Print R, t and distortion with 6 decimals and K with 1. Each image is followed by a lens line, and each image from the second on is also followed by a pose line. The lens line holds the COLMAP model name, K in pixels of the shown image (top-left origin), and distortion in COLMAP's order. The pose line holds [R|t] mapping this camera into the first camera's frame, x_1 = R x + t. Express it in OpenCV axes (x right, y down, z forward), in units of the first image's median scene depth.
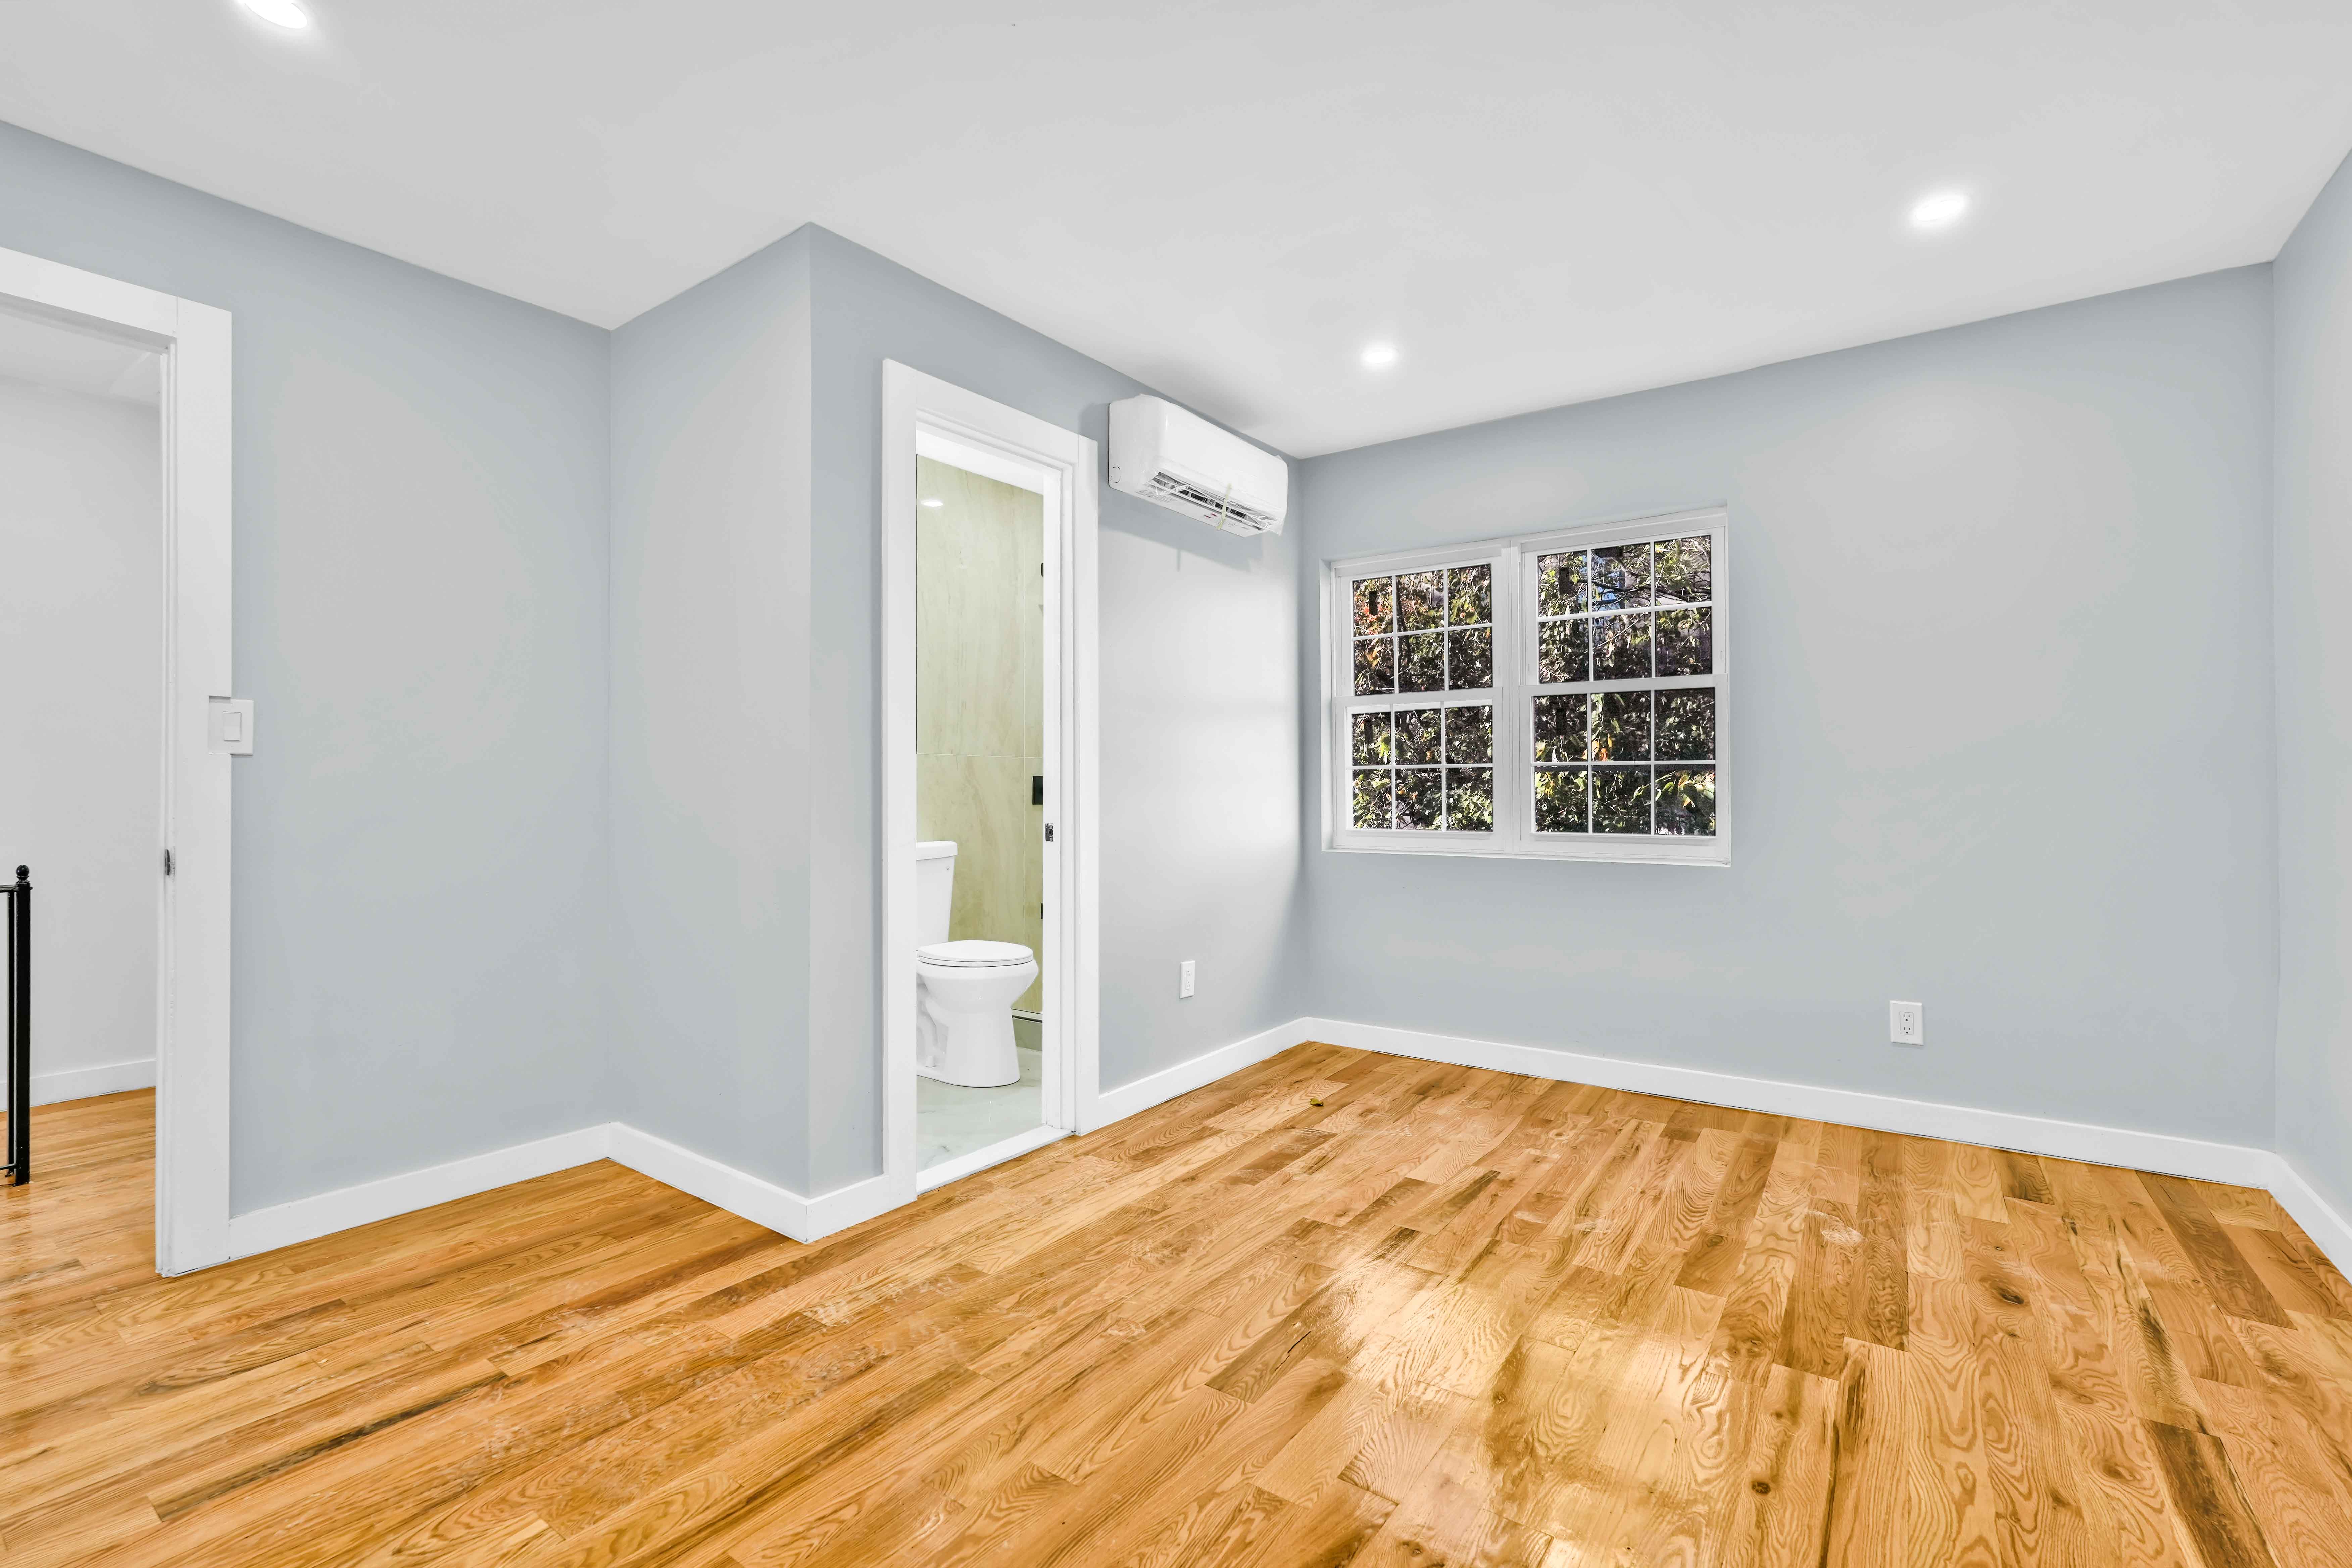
lens RADIAL K [[1045.5, 0, 1135.4], [0, 1045.5, 775.5], [0, 0, 1]] dist [-0.016836, 0.007573]
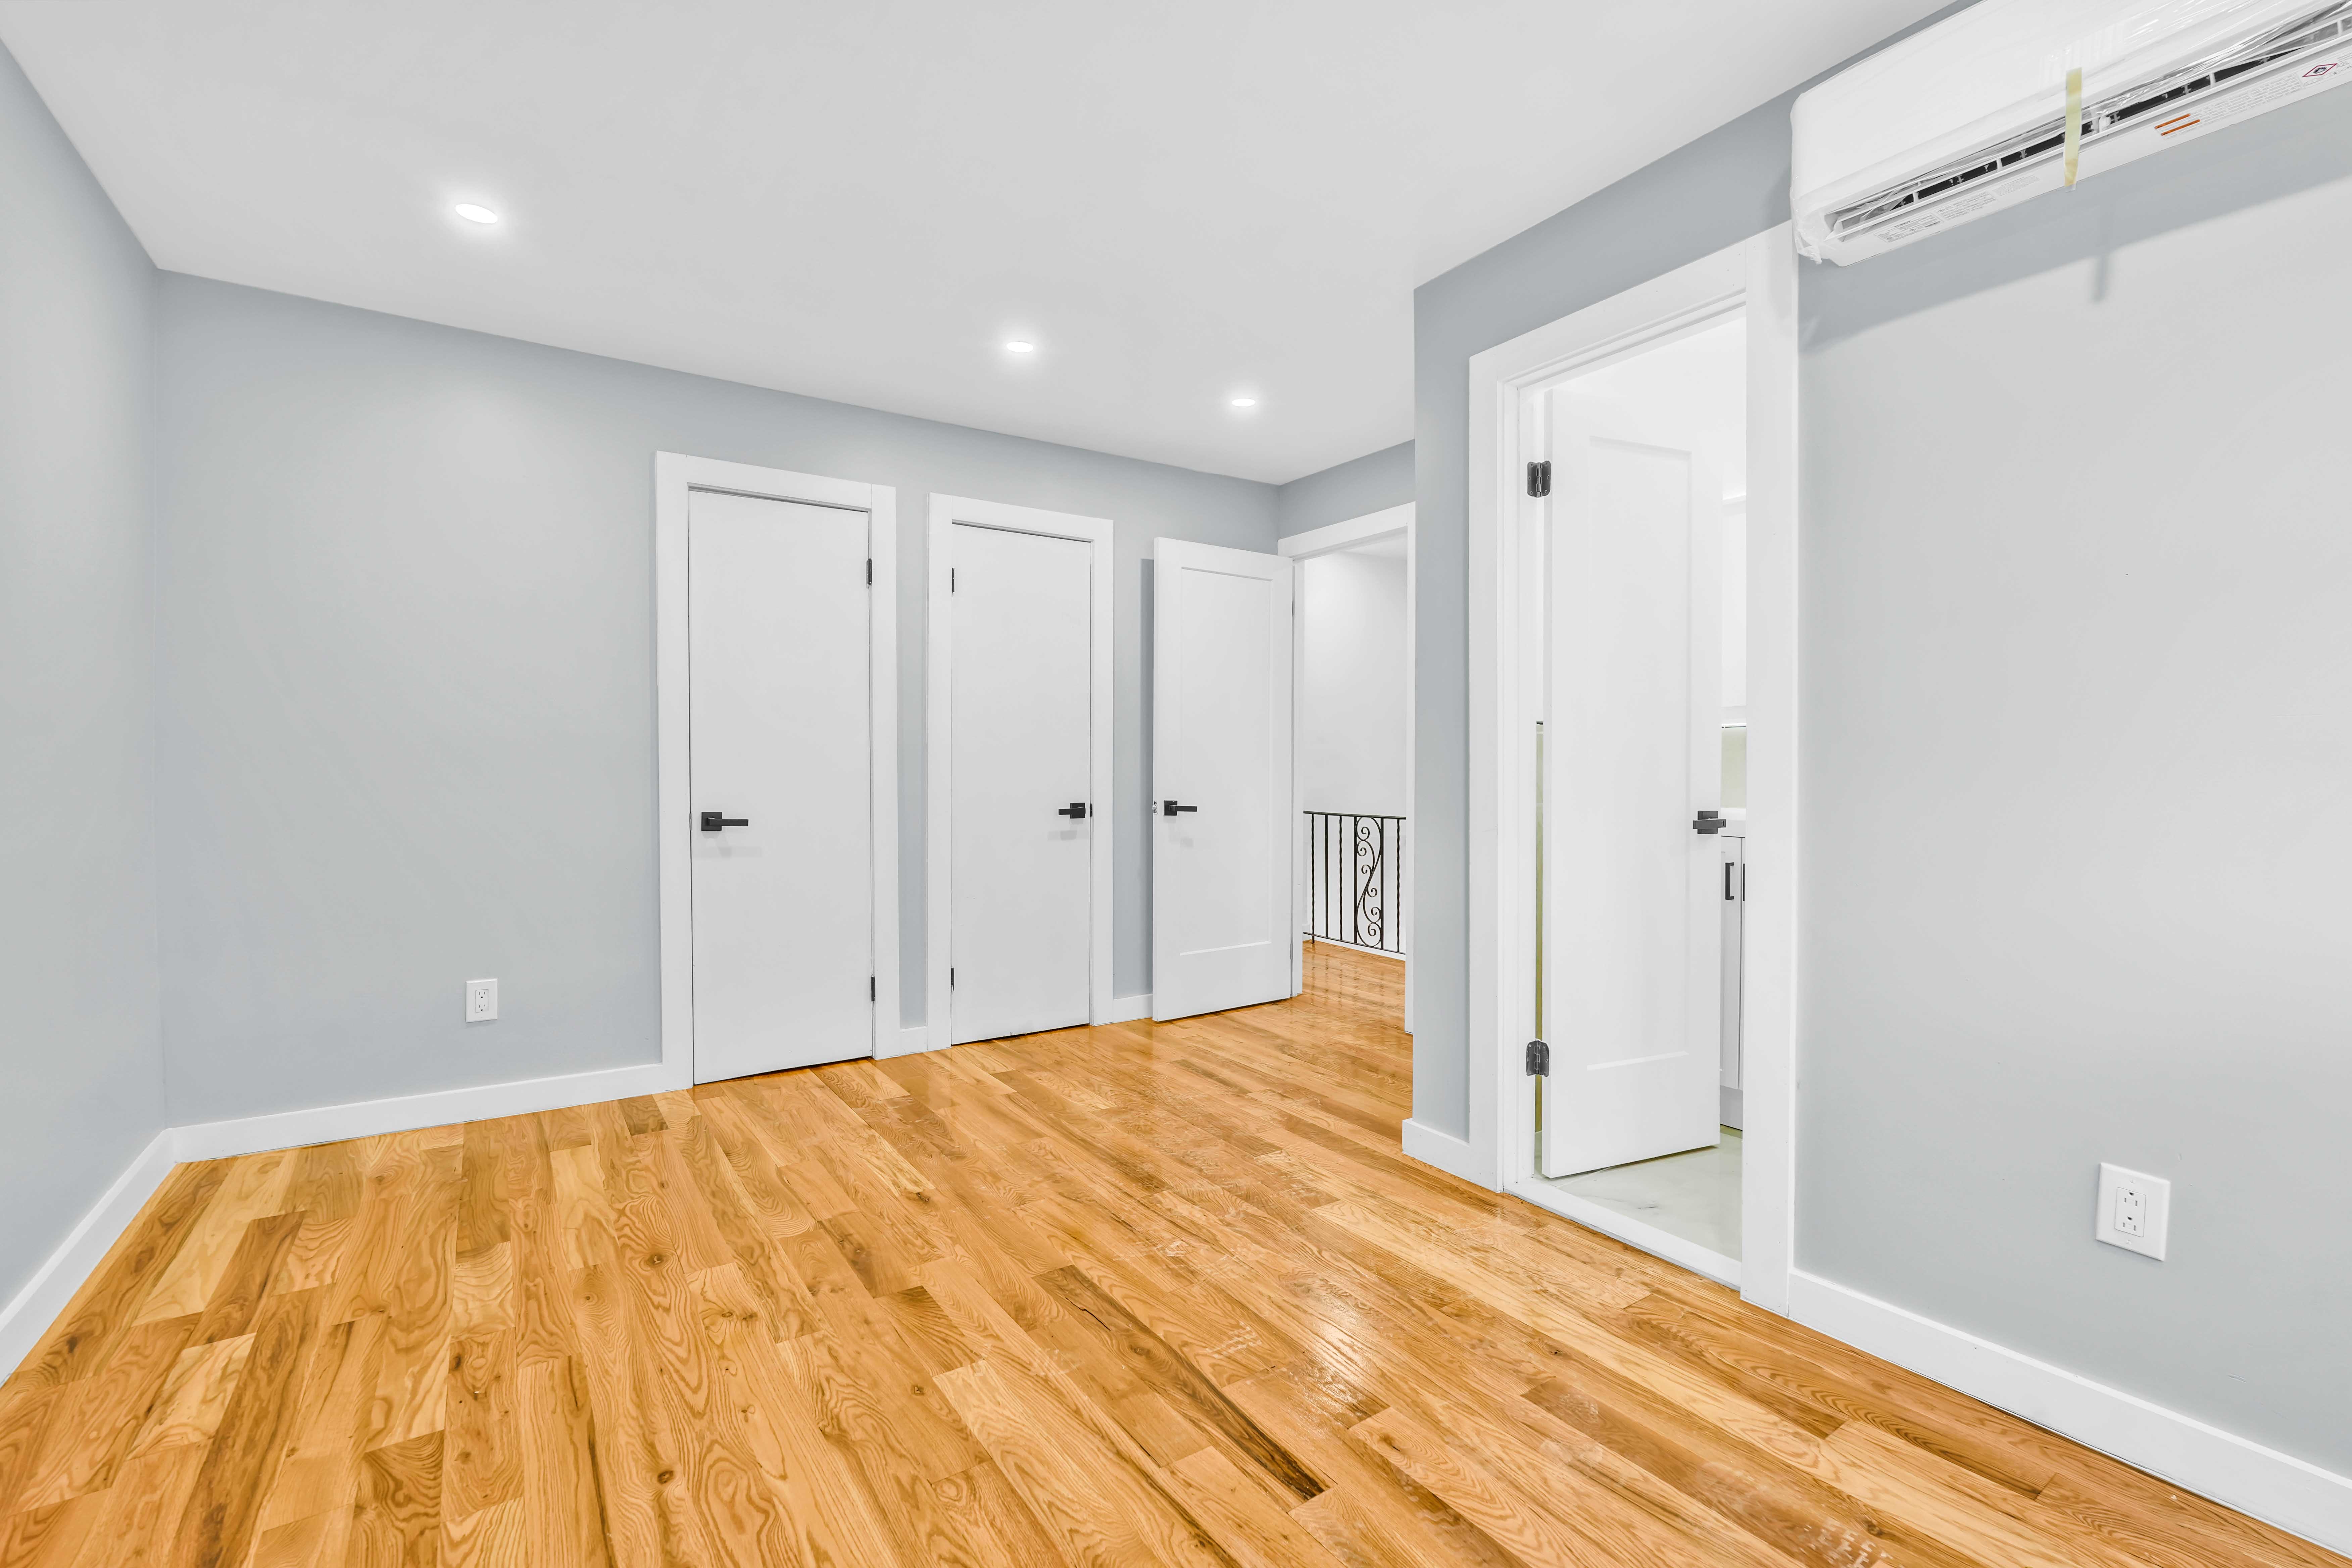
lens RADIAL K [[1045.5, 0, 1219.1], [0, 1045.5, 776.5], [0, 0, 1]] dist [-0.016836, 0.007573]
pose [[-0.302393, 0.013324, -0.953090, 0.837062], [0.013791, 0.999859, 0.009603, 0.000349], [0.953084, -0.010240, -0.302534, 1.095991]]
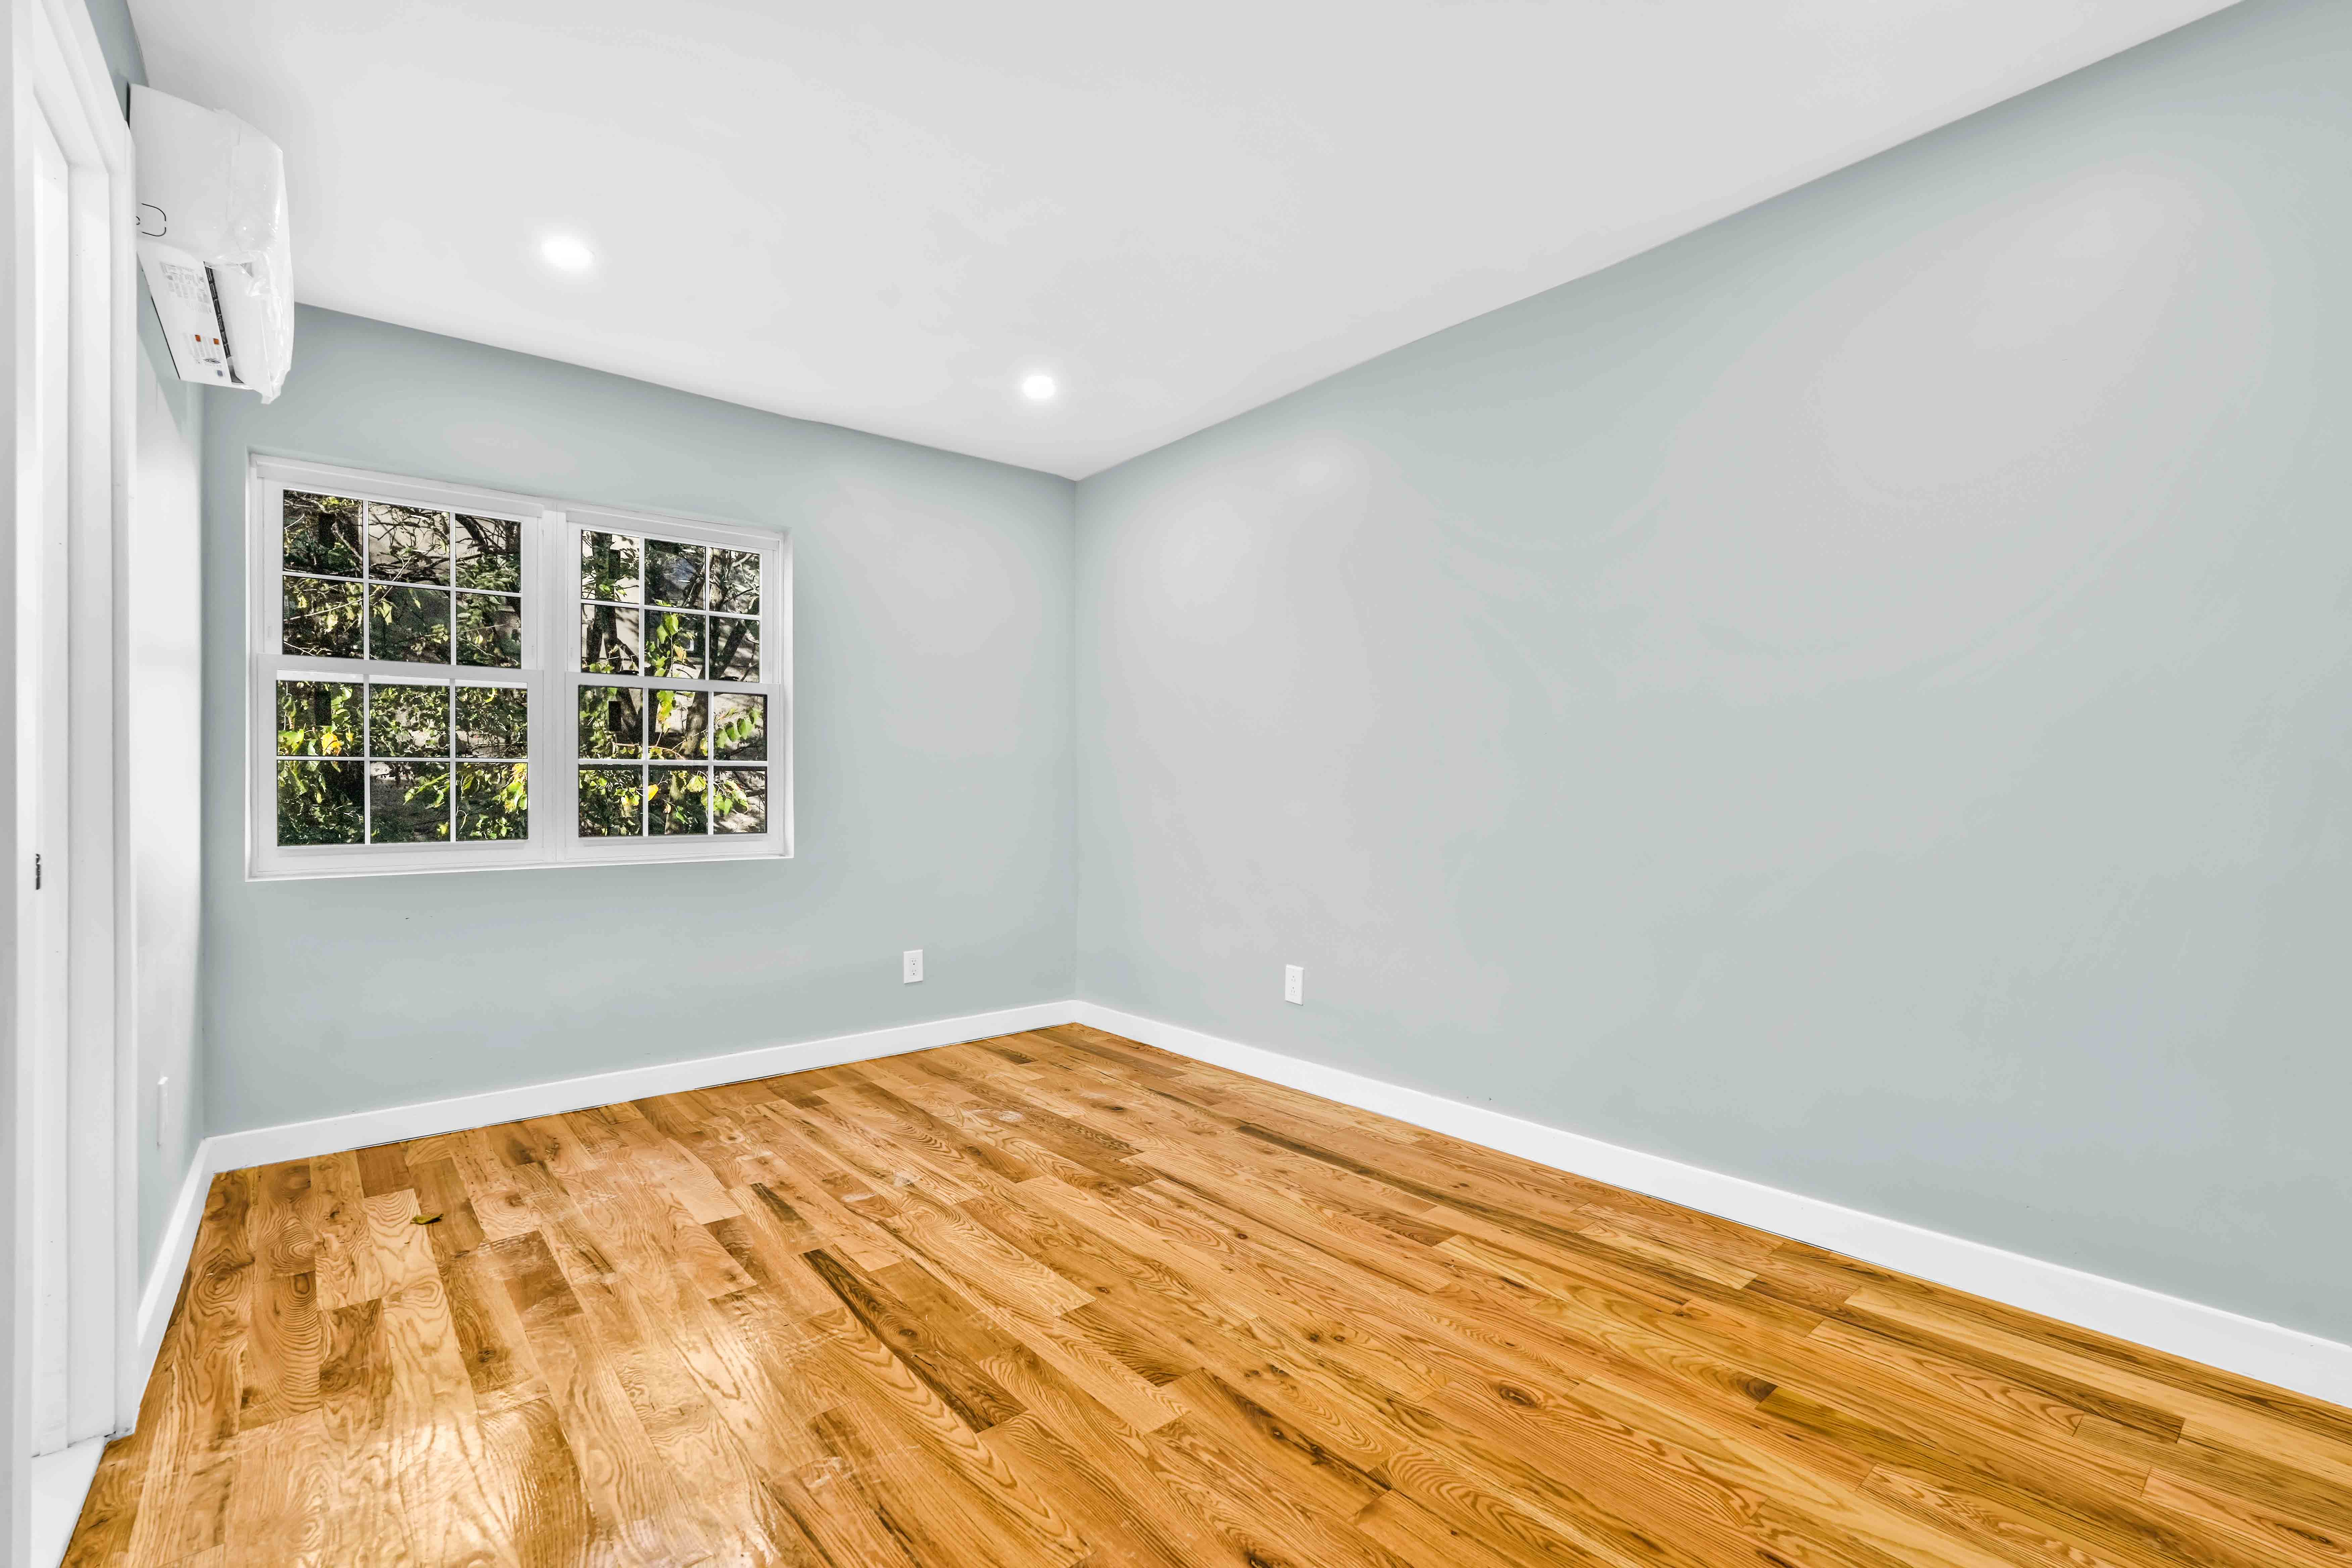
lens RADIAL K [[1045.5, 0, 1192.2], [0, 1045.5, 793.2], [0, 0, 1]] dist [-0.016836, 0.007573]
pose [[0.225952, -0.003522, 0.974132, -0.554759], [-0.009002, 0.999943, 0.005703, 0.010702], [-0.974097, -0.010058, 0.225908, 0.436071]]
